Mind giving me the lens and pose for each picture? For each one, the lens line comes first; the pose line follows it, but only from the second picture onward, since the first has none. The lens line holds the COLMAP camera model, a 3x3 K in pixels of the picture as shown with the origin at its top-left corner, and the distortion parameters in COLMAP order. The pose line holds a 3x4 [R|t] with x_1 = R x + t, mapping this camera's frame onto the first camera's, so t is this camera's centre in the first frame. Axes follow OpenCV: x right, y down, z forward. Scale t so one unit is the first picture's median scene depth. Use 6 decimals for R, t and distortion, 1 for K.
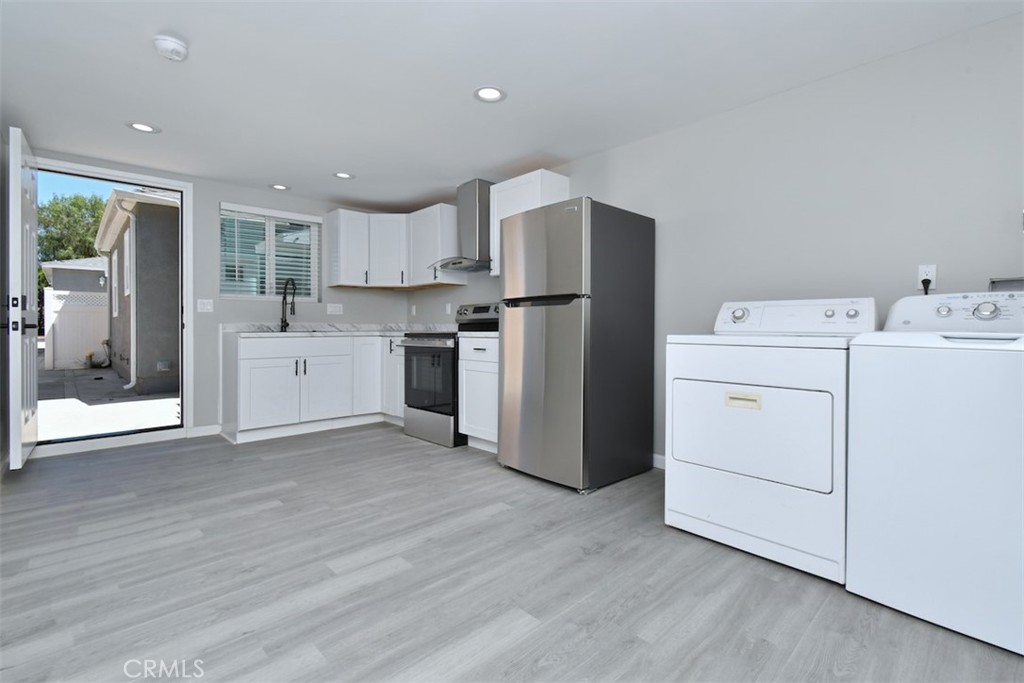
lens RADIAL K [[468.1, 0, 561.6], [0, 468.1, 326.2], [0, 0, 1]] dist [0.009116, -0.006118]
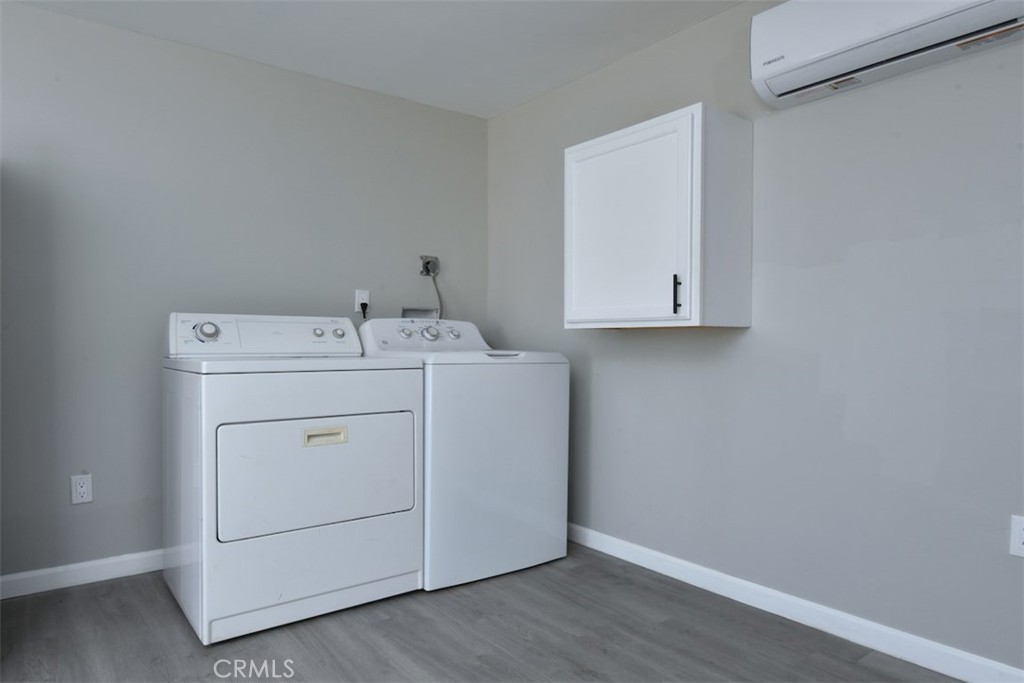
lens RADIAL K [[592.4, 0, 398.2], [0, 592.4, 359.7], [0, 0, 1]] dist [-0.000276, 0.000025]
pose [[0.235842, -0.029490, 0.971344, -0.293935], [0.000568, 0.999543, 0.030208, -0.004519], [-0.971791, -0.006573, 0.235751, 0.306694]]
